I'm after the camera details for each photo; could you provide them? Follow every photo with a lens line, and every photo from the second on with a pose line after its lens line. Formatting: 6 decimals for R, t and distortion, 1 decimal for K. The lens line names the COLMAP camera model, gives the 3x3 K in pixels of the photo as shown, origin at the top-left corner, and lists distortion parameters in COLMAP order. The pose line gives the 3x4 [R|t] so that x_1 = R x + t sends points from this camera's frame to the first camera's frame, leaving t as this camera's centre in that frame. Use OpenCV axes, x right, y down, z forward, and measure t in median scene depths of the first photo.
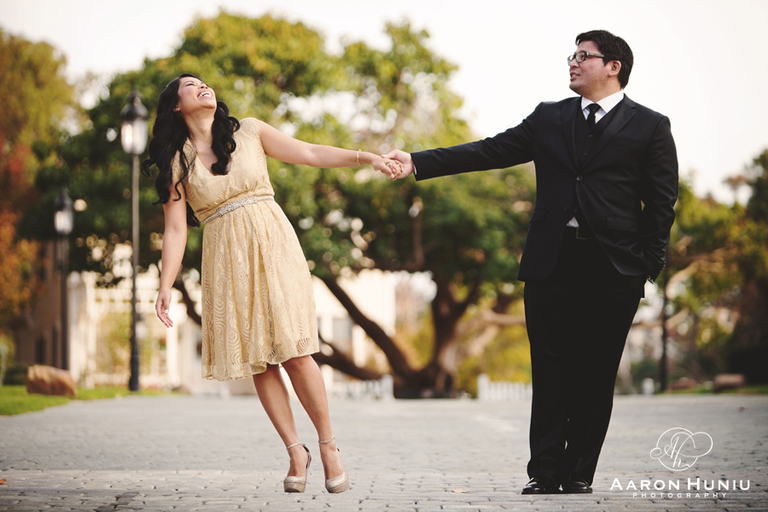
lens RADIAL K [[2932.0, 0, 388.9], [0, 2932.0, 254.1], [0, 0, 1]] dist [0.300249, 0.000000]
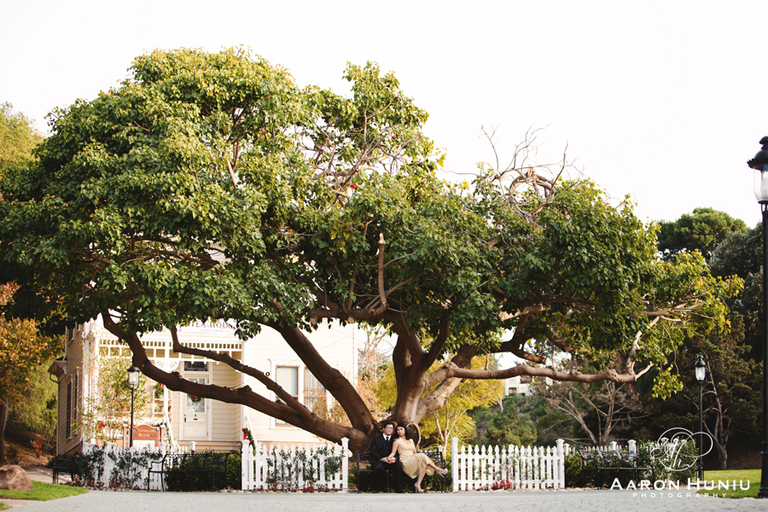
lens RADIAL K [[1580.6, 0, 387.7], [0, 1580.6, 256.4], [0, 0, 1]] dist [-0.345623, 0.000000]
pose [[0.999872, 0.009363, 0.012957, 0.005844], [-0.008695, 0.998678, -0.050657, 0.011971], [-0.013415, 0.050538, 0.998632, 0.540967]]
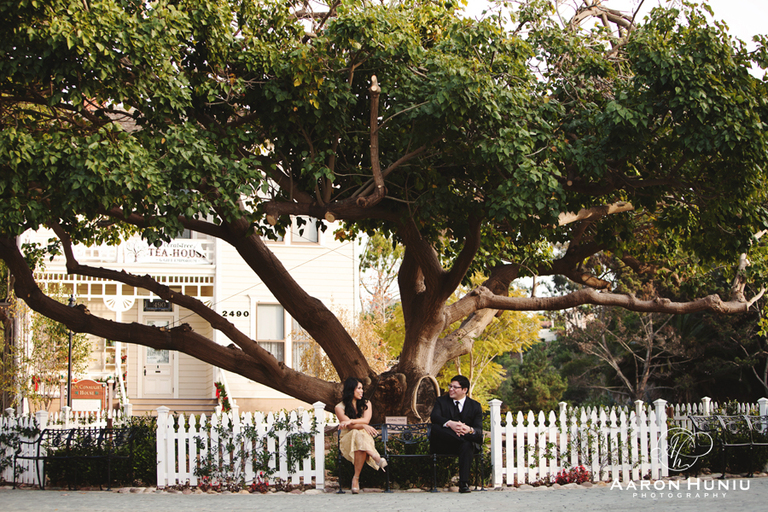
lens RADIAL K [[1580.6, 0, 384.8], [0, 1580.6, 258.6], [0, 0, 1]] dist [-0.345623, 0.000000]
pose [[0.999993, -0.003078, 0.002009, 0.011378], [0.003110, 0.999865, -0.016128, 0.020538], [-0.001959, 0.016134, 0.999868, 0.720463]]
